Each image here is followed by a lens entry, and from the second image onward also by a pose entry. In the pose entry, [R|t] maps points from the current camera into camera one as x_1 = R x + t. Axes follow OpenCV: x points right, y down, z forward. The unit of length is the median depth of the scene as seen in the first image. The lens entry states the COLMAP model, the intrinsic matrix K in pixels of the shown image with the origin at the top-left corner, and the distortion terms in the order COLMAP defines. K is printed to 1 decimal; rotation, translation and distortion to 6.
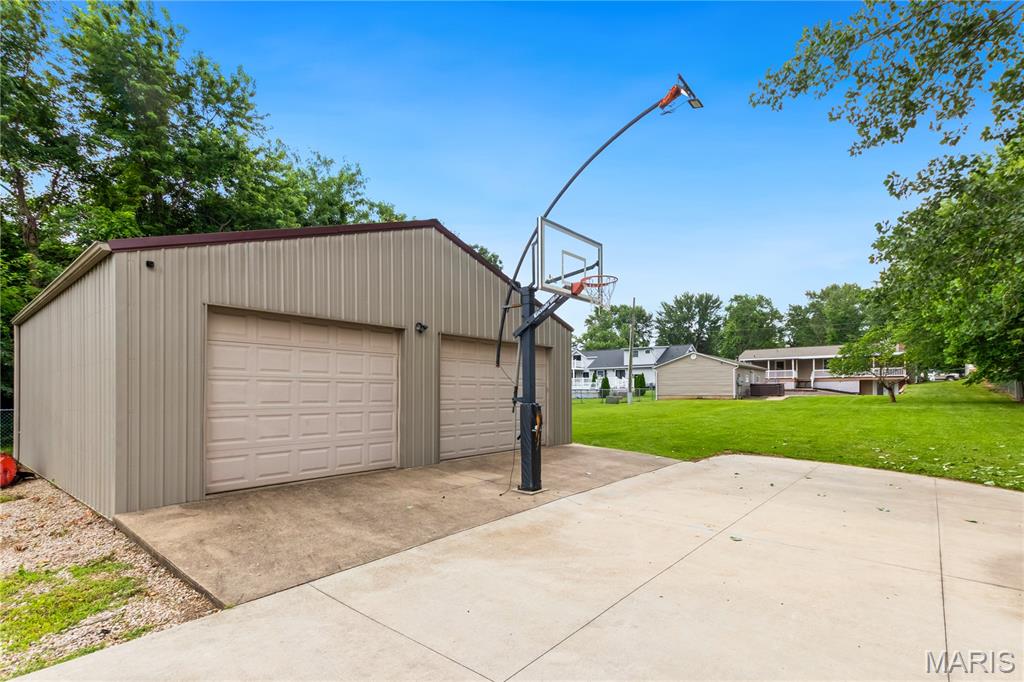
lens RADIAL K [[478.9, 0, 495.5], [0, 478.9, 373.6], [0, 0, 1]] dist [-0.026903, -0.003274]
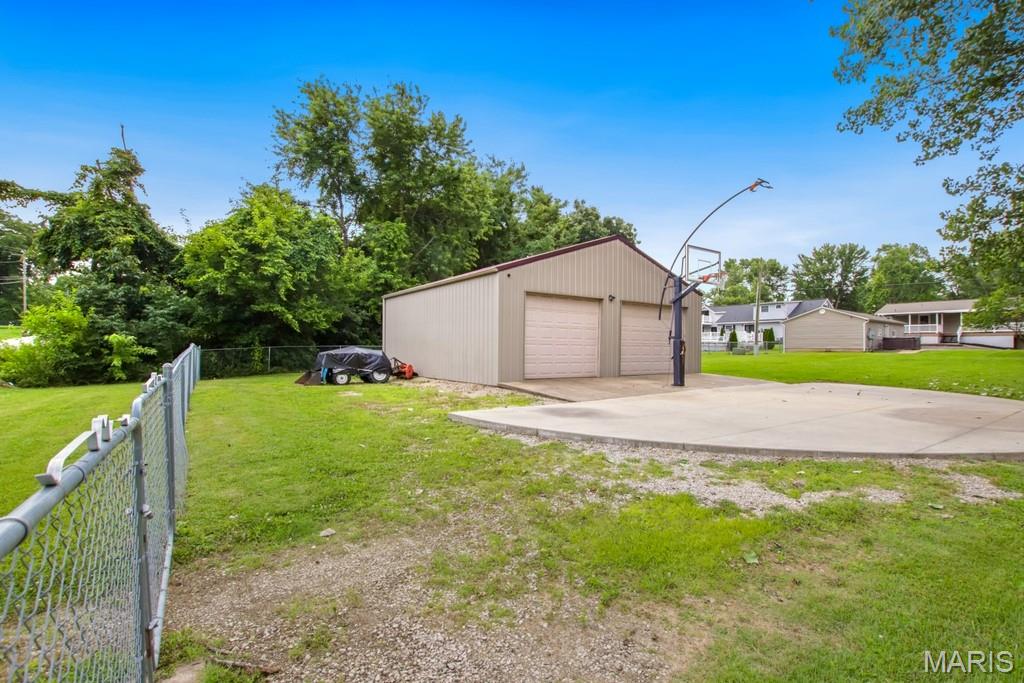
lens RADIAL K [[478.9, 0, 509.6], [0, 478.9, 337.0], [0, 0, 1]] dist [-0.026903, -0.003274]
pose [[0.975936, 0.002676, -0.218040, -0.028724], [0.000714, 0.999880, 0.015465, 0.004141], [0.218055, -0.015249, 0.975817, -0.165059]]
